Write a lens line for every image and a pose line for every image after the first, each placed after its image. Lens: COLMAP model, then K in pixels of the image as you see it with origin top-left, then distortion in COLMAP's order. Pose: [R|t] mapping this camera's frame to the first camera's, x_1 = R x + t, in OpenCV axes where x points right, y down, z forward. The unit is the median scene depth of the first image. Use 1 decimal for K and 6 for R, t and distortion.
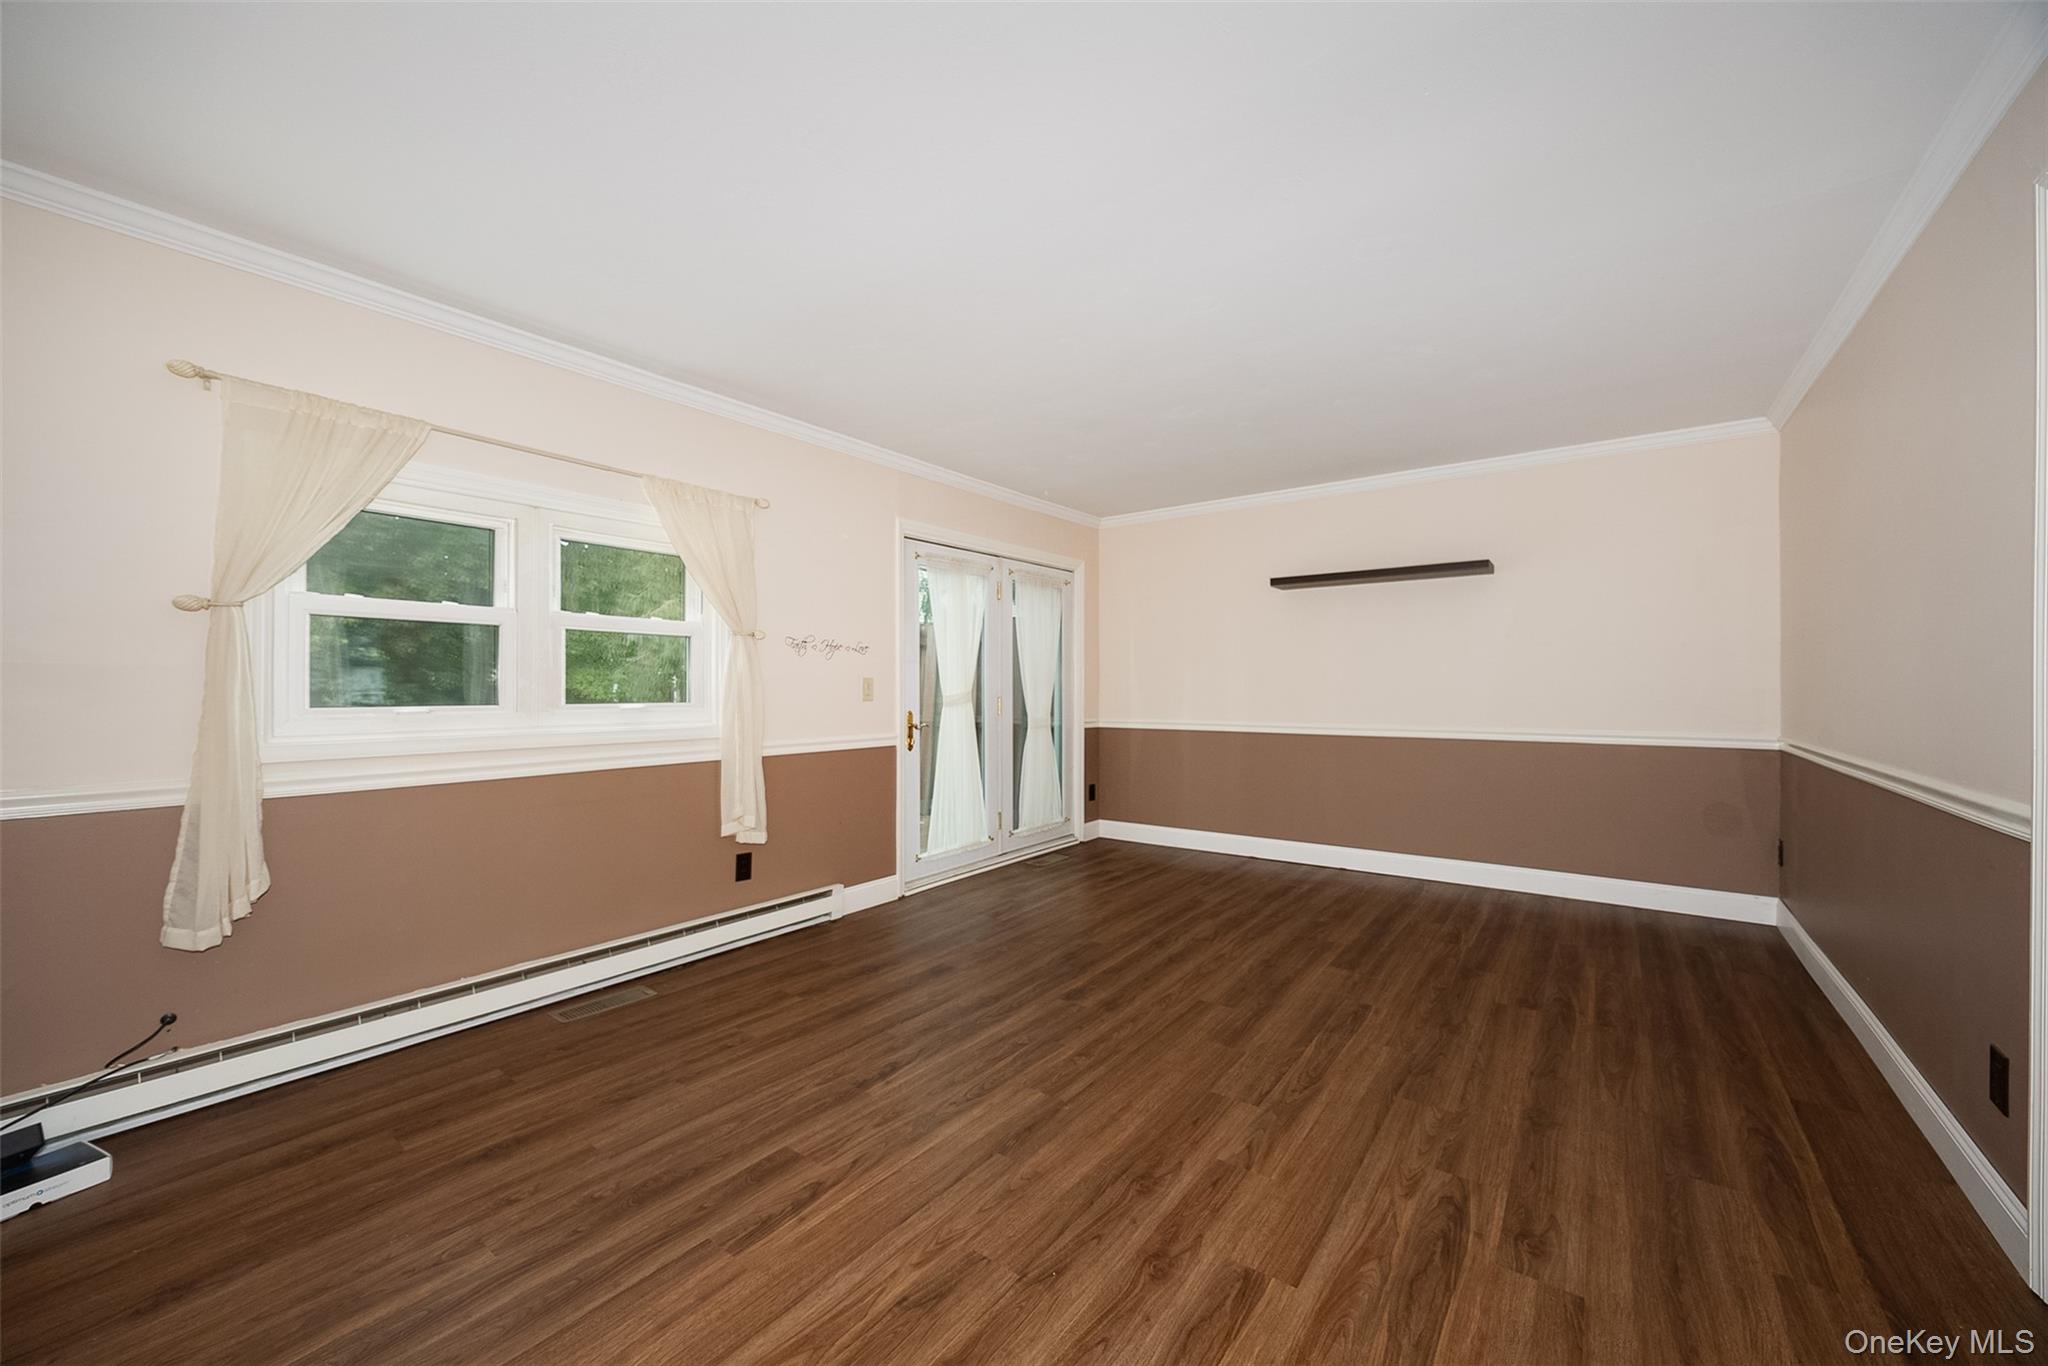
lens RADIAL K [[792.4, 0, 1027.8], [0, 792.4, 690.7], [0, 0, 1]] dist [0.001370, 0.000144]
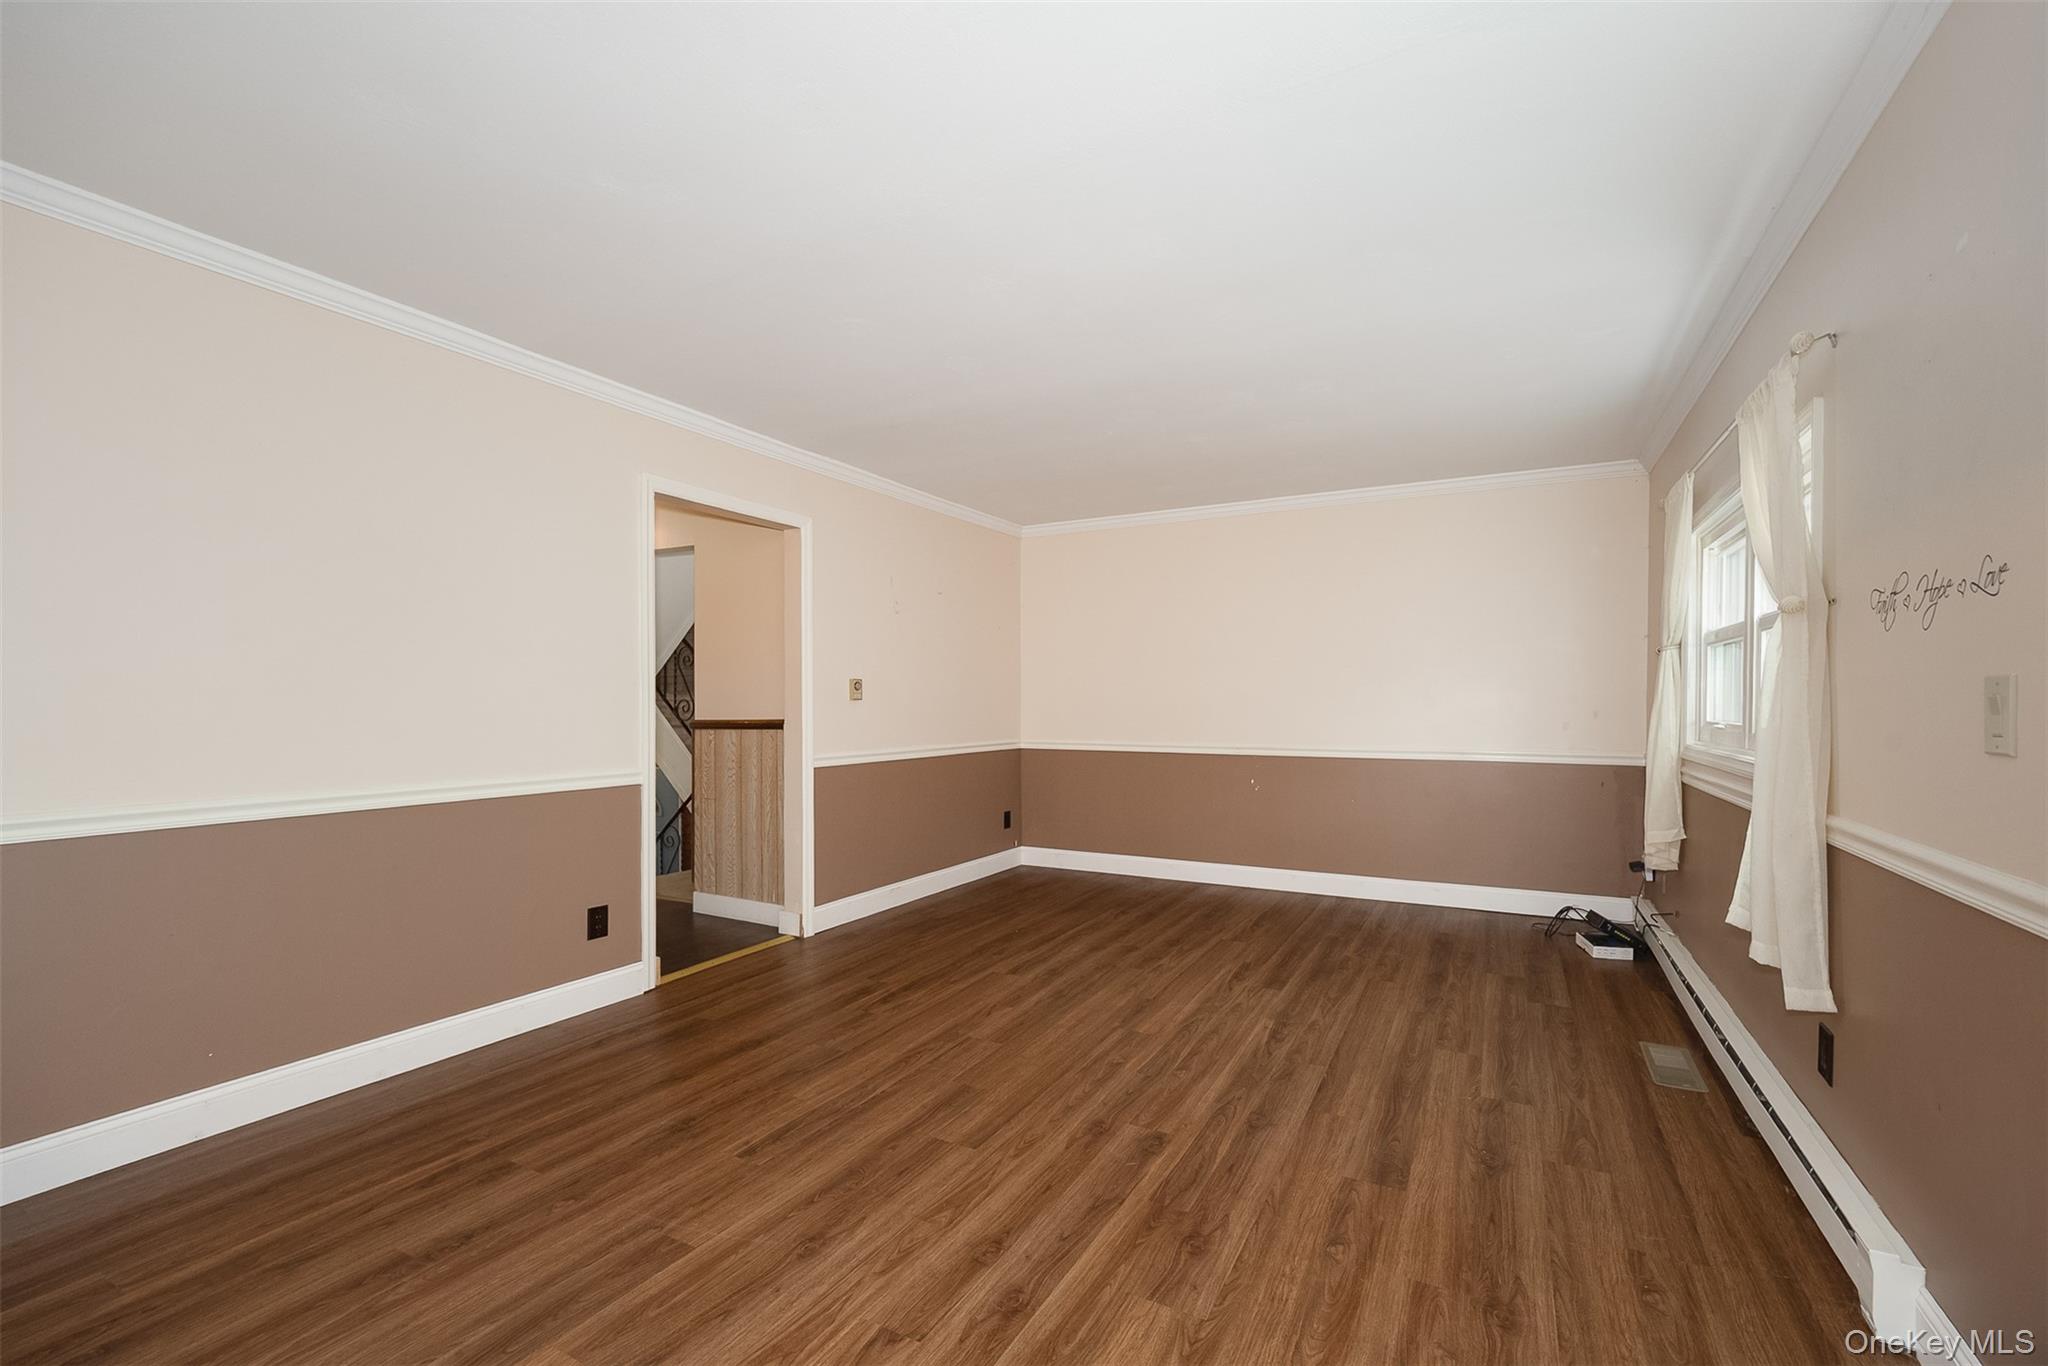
lens RADIAL K [[792.4, 0, 1023.3], [0, 792.4, 698.9], [0, 0, 1]] dist [0.001370, 0.000144]
pose [[-0.996233, 0.005668, -0.086533, 0.282738], [0.005902, 0.999980, -0.002452, -0.011180], [0.086518, -0.002954, -0.996246, 2.068352]]
